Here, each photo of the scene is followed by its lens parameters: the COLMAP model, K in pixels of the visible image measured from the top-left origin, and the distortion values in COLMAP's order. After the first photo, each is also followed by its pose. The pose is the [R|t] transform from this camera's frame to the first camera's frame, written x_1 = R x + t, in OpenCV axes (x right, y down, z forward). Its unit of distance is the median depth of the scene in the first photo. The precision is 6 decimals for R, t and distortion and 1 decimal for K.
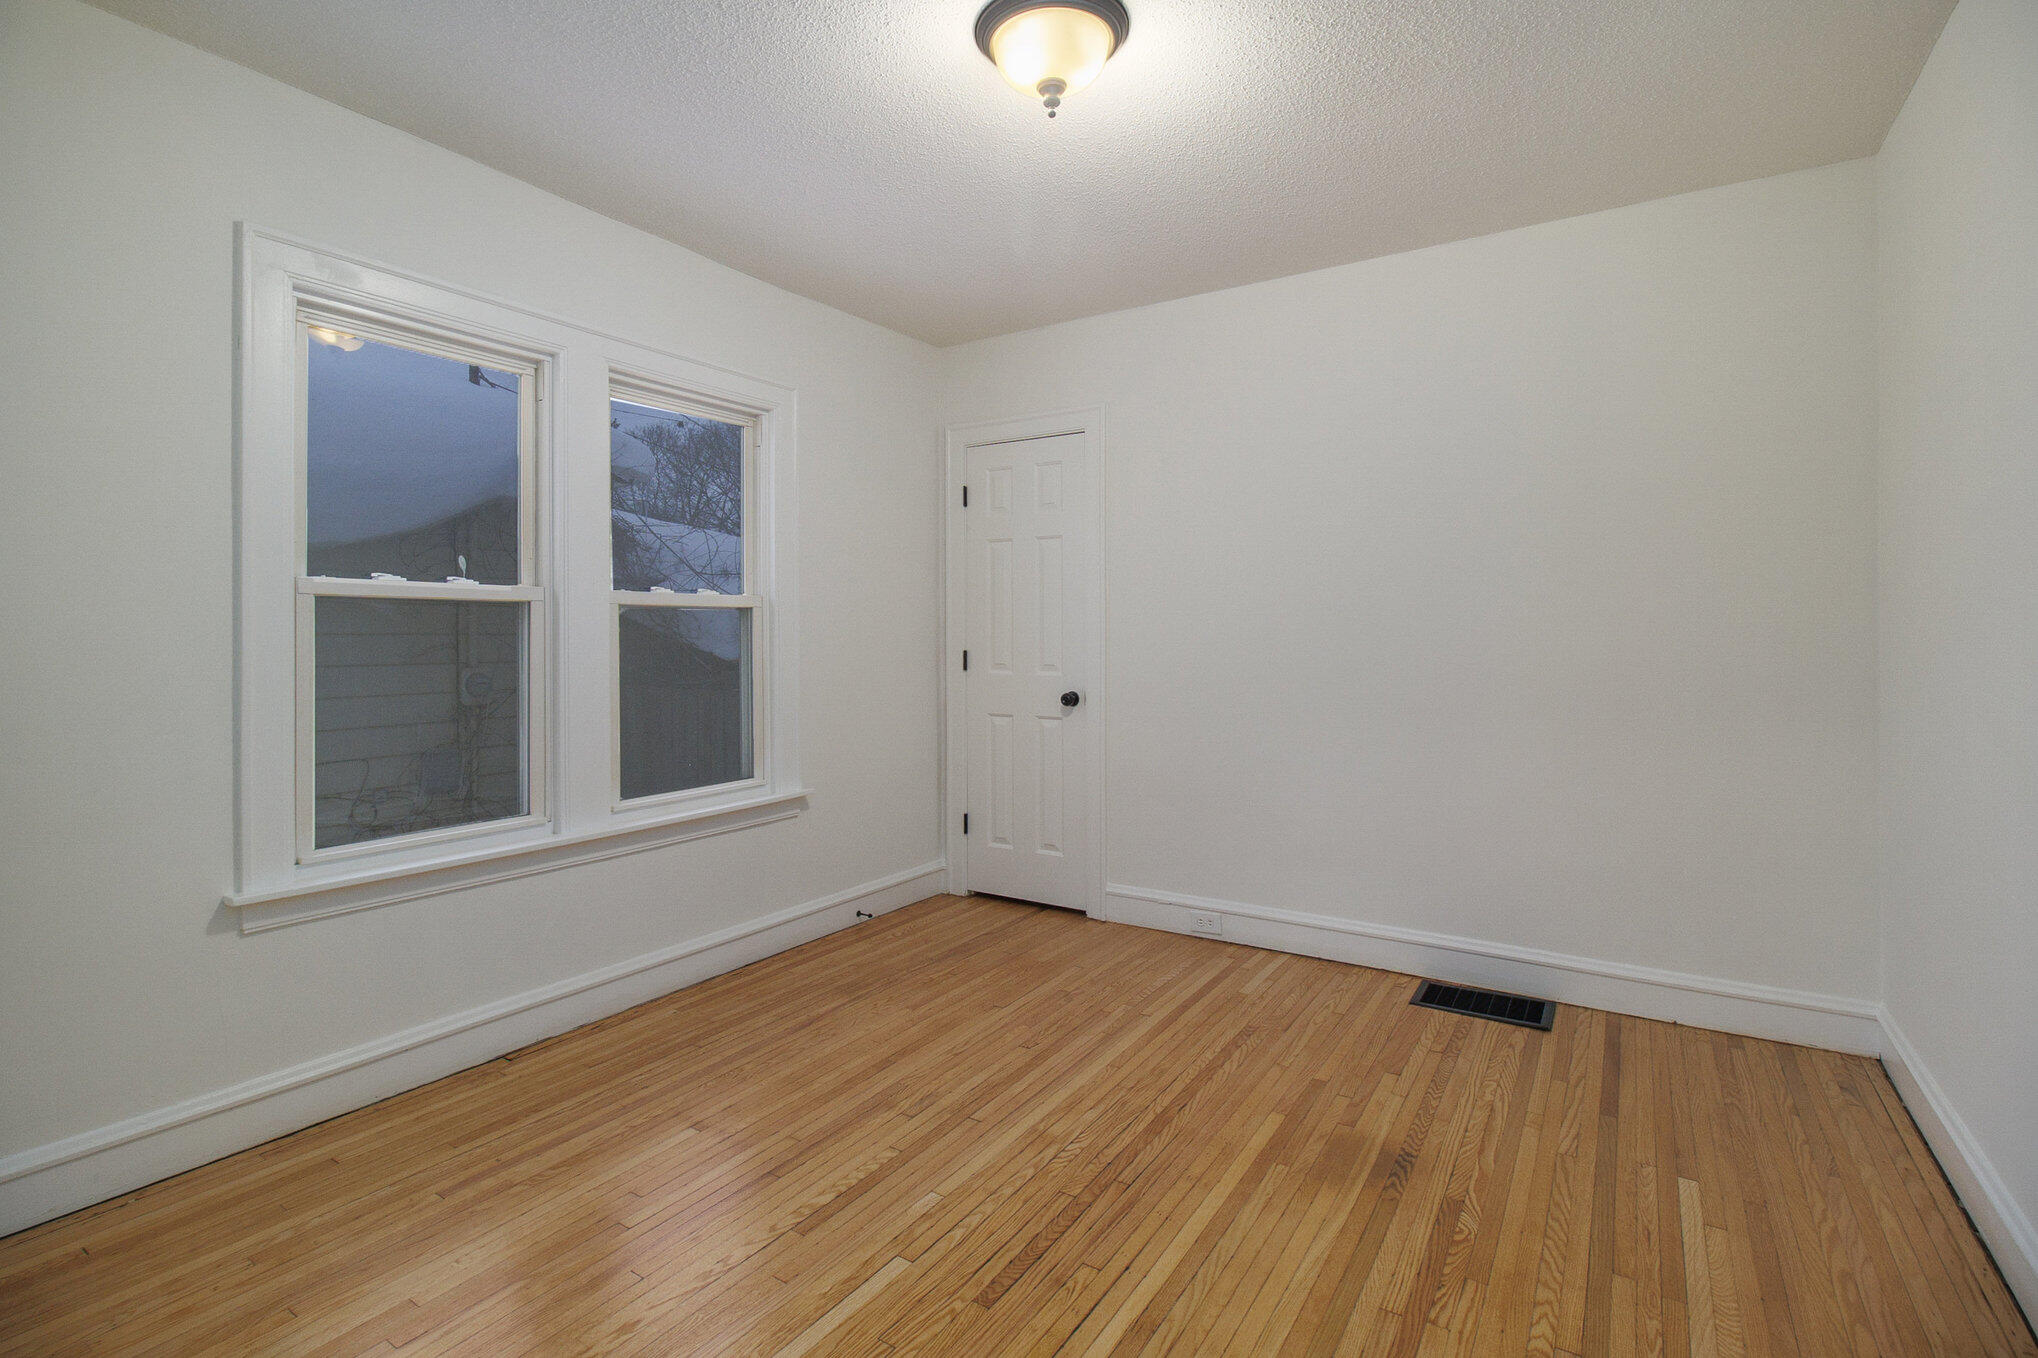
lens RADIAL K [[961.8, 0, 1002.8], [0, 961.8, 635.3], [0, 0, 1]] dist [0.010388, -0.019708]
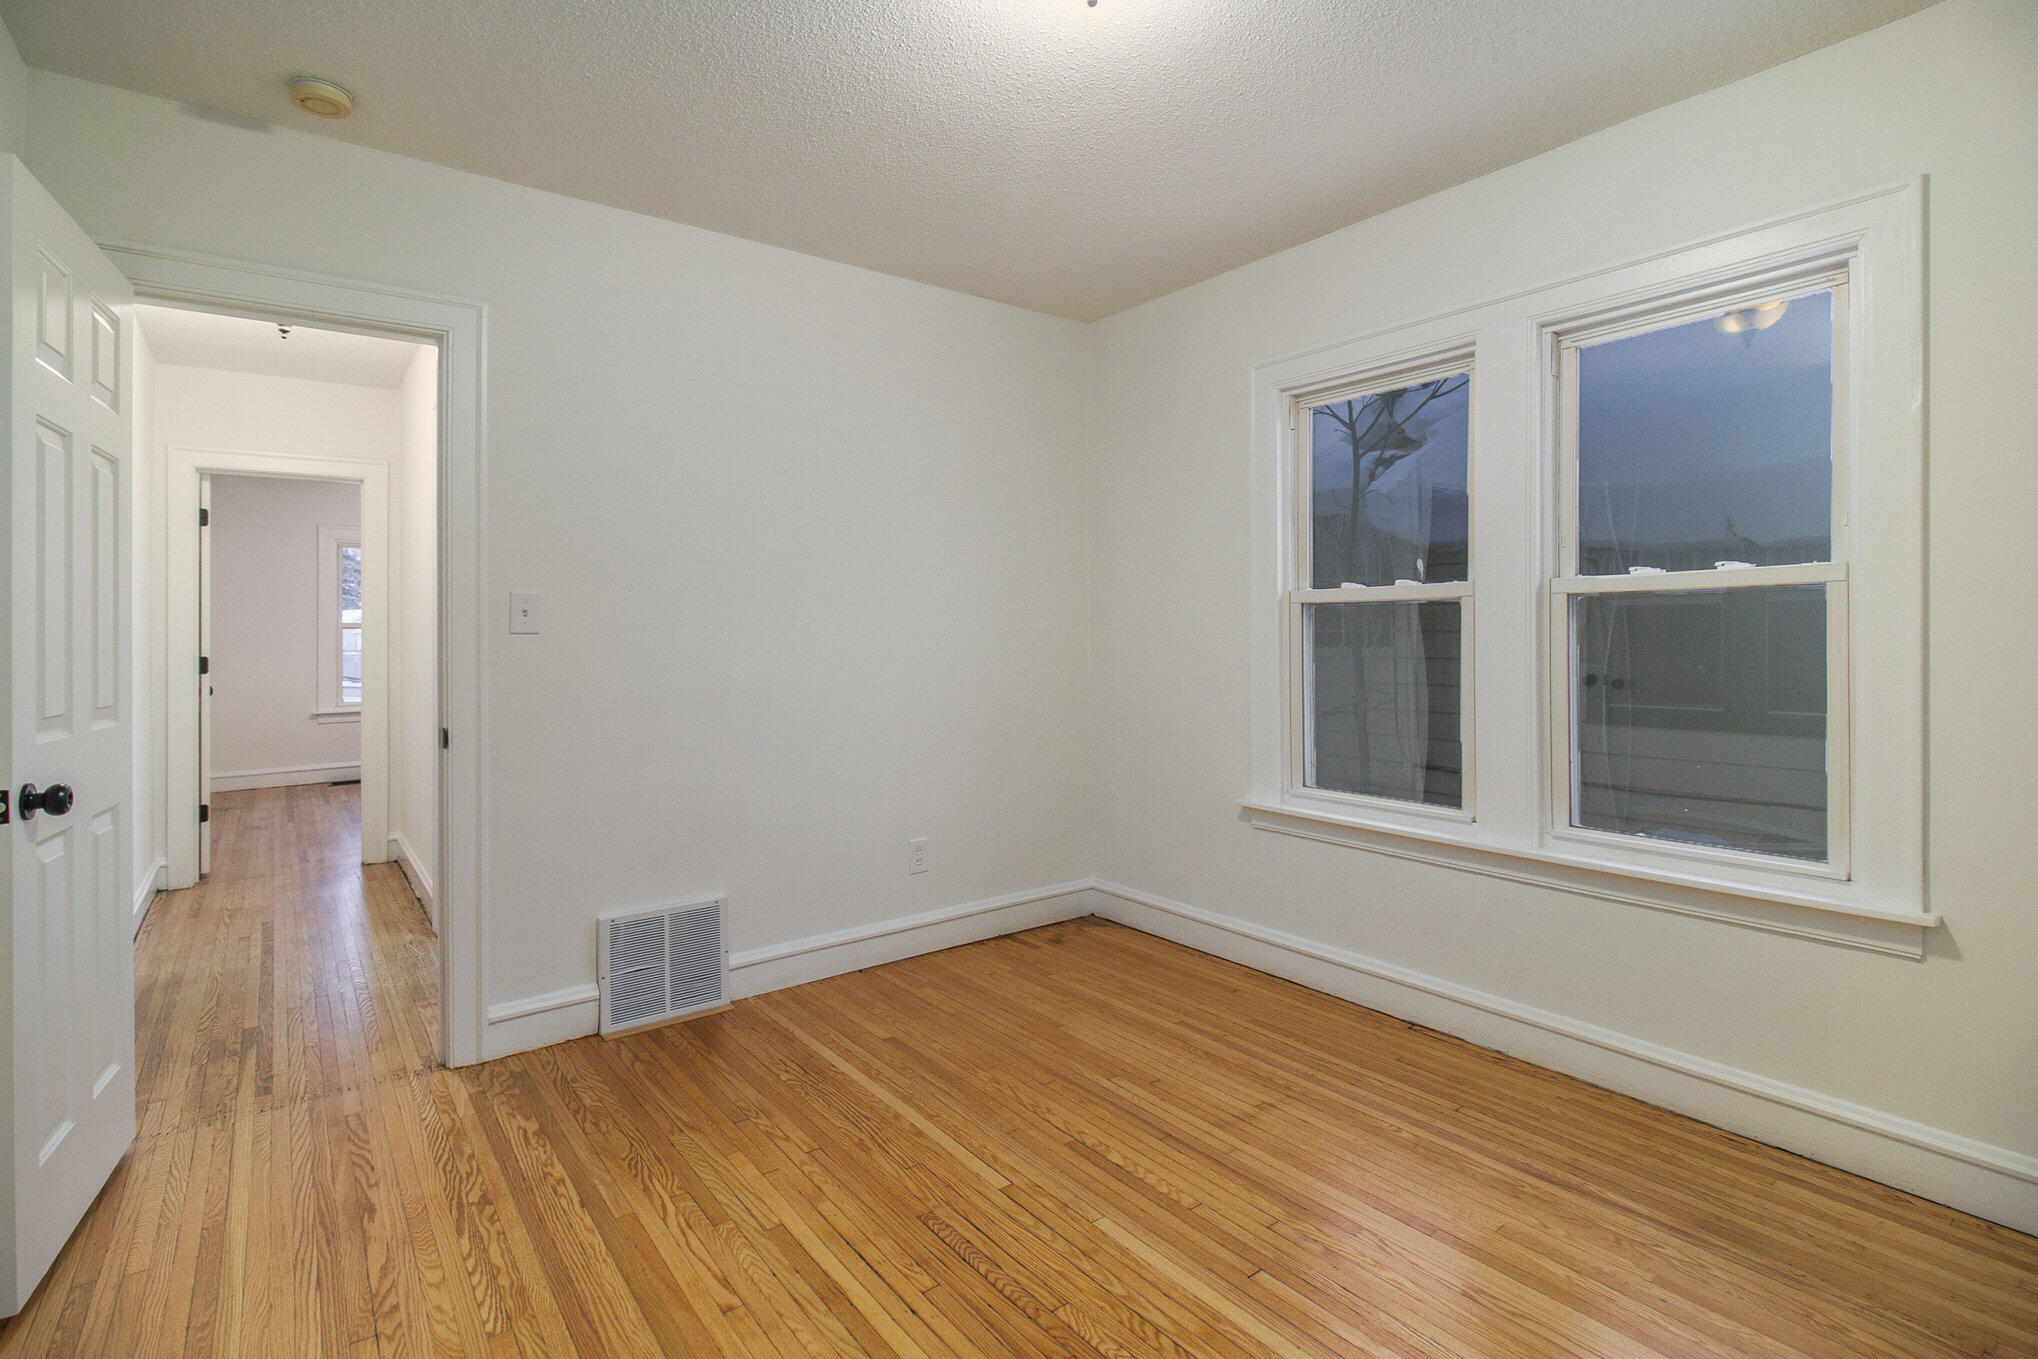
lens RADIAL K [[1010.5, 0, 1014.1], [0, 1010.5, 613.7], [0, 0, 1]] dist [0.041805, -0.023476]
pose [[-0.351803, -0.012762, -0.935987, 0.867642], [0.011497, 0.999773, -0.017953, -0.005226], [0.936003, -0.017077, -0.351577, 1.212623]]
